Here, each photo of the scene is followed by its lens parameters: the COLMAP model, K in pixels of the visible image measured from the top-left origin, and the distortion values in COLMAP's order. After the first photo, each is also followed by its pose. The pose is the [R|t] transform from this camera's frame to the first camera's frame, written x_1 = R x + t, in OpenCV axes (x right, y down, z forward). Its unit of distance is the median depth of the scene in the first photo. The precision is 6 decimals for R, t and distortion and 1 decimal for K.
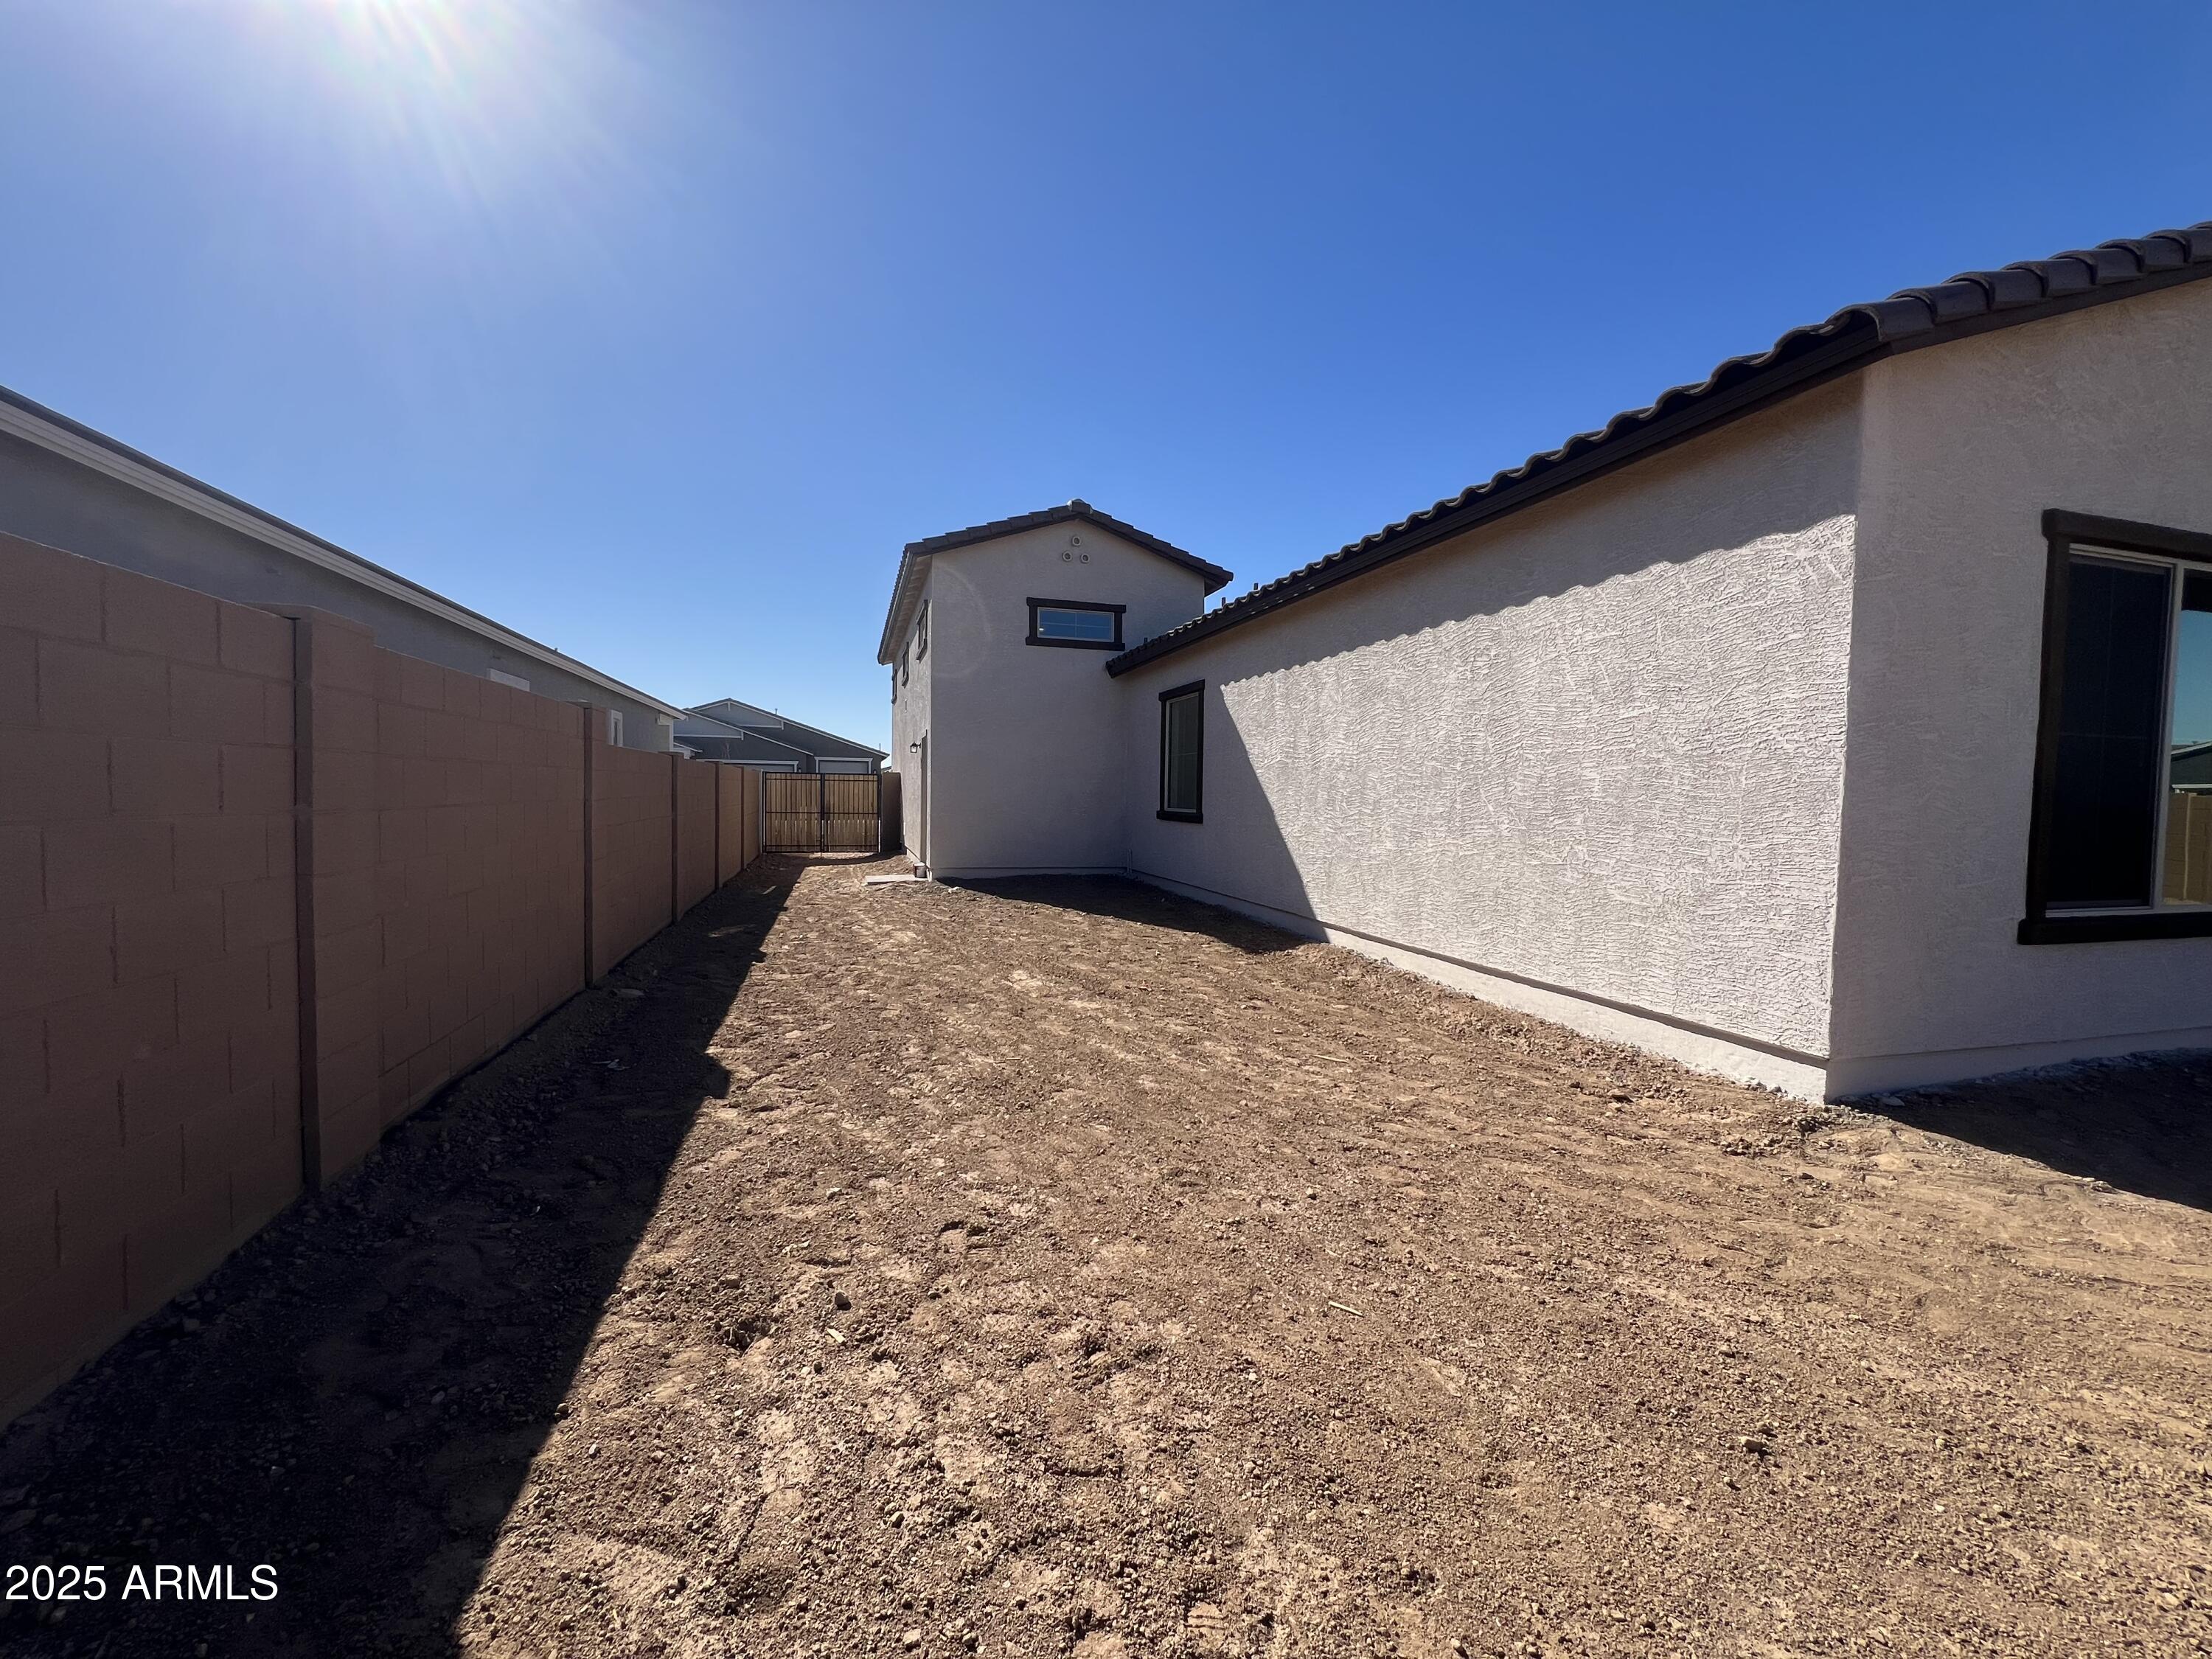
lens RADIAL K [[888.3, 0, 1106.0], [0, 888.3, 829.5], [0, 0, 1]] dist [-0.000089, 0.000564]
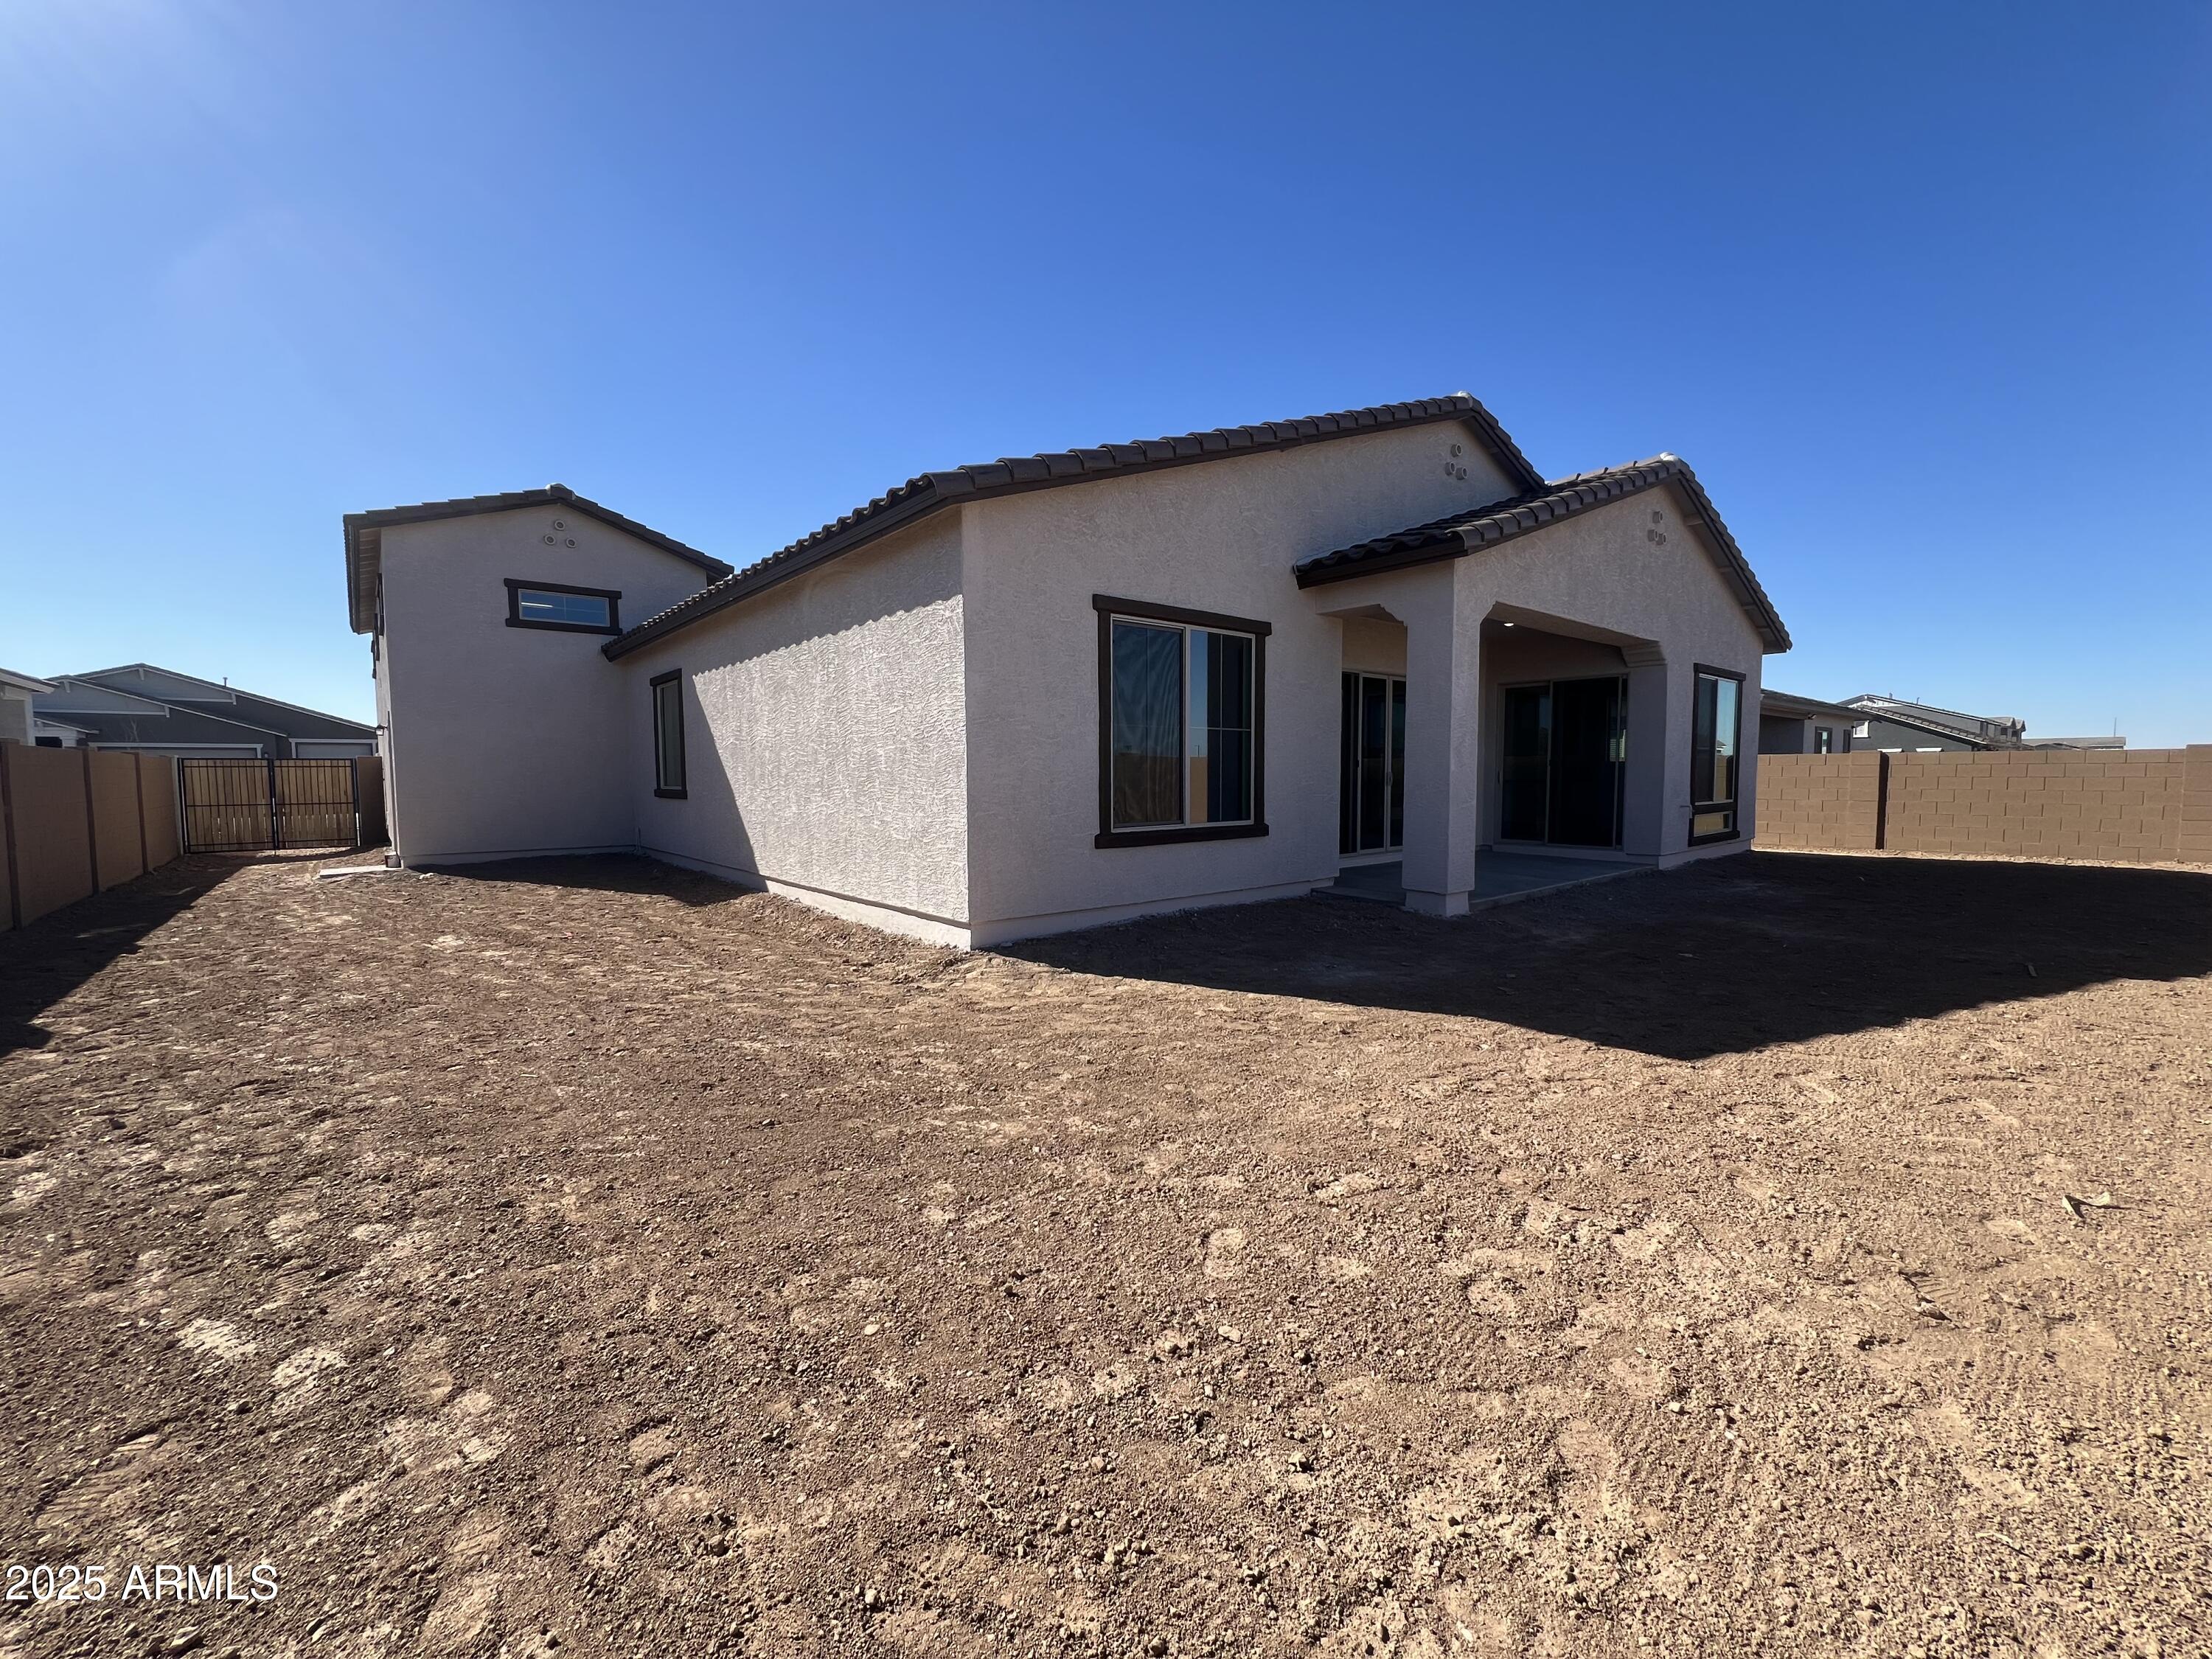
lens RADIAL K [[888.3, 0, 1106.0], [0, 888.3, 829.5], [0, 0, 1]] dist [-0.000089, 0.000564]
pose [[0.916282, -0.047850, 0.397666, 0.226437], [0.037844, 0.998739, 0.032979, 0.022508], [-0.398742, -0.015169, 0.916938, -0.349693]]
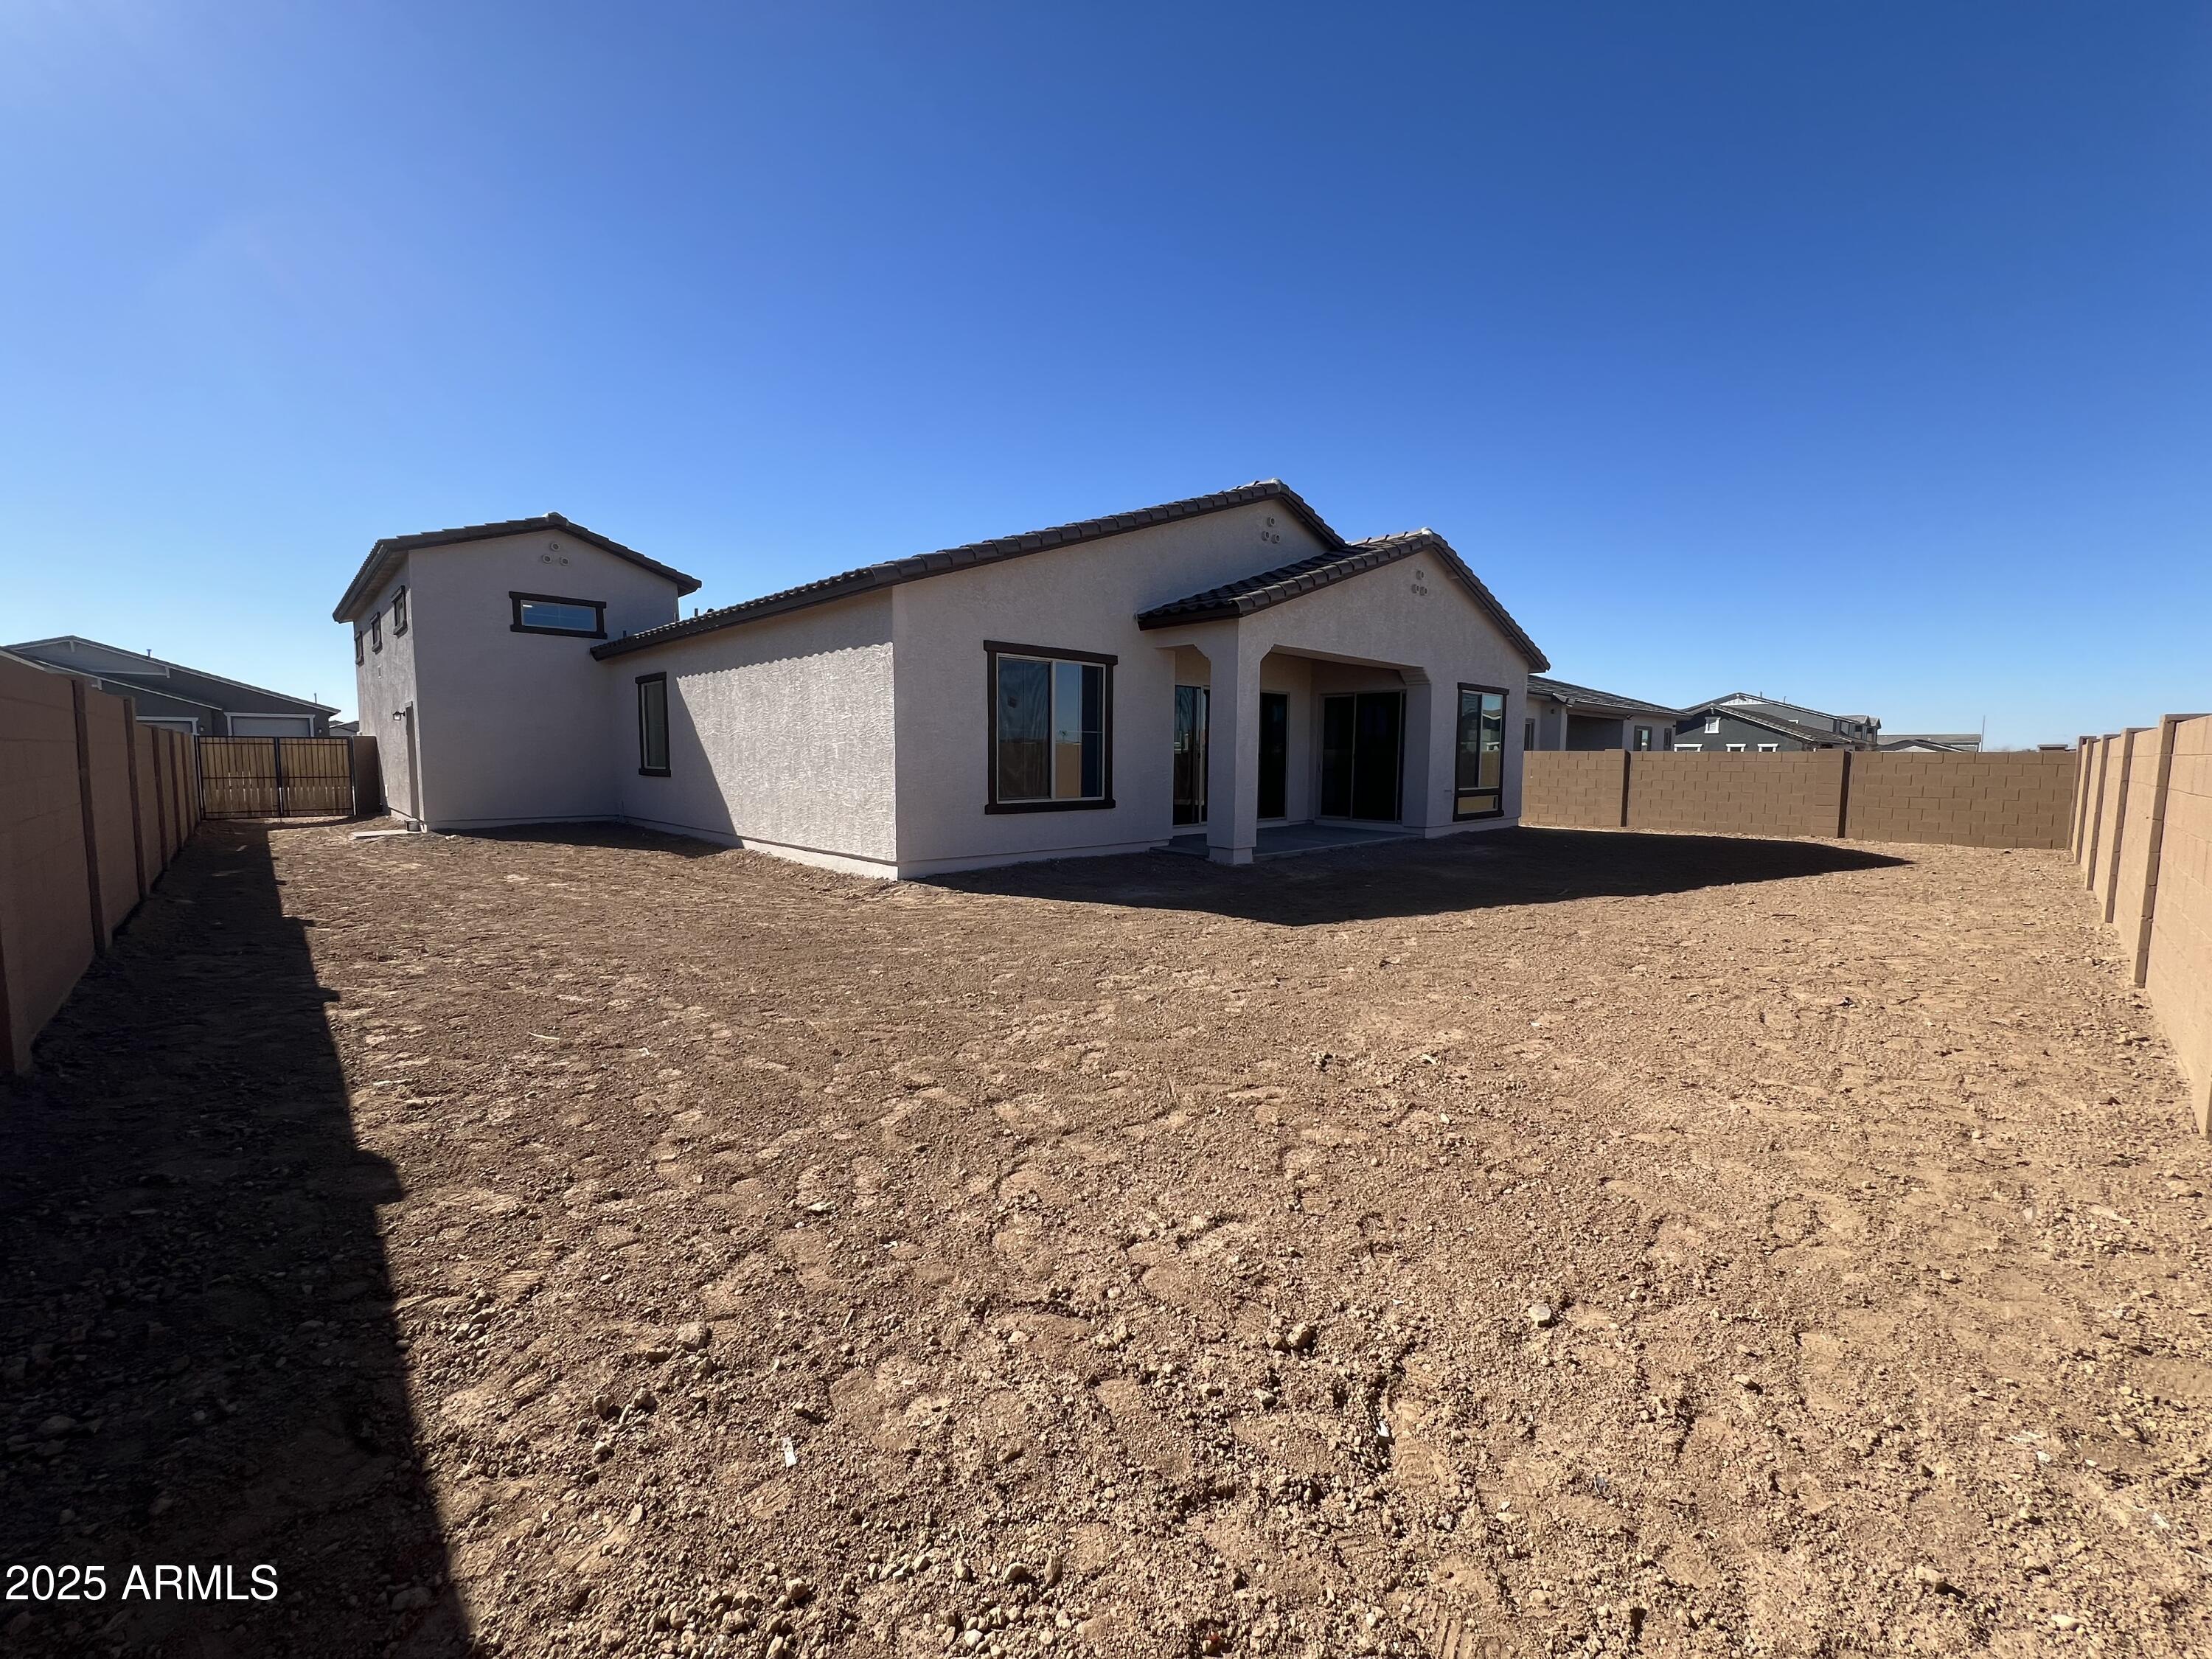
lens RADIAL K [[888.3, 0, 1106.0], [0, 888.3, 829.5], [0, 0, 1]] dist [-0.000089, 0.000564]
pose [[0.887634, -0.049183, 0.457915, 0.114824], [0.027092, 0.998136, 0.054691, 0.027362], [-0.459751, -0.036140, 0.887312, -0.834005]]
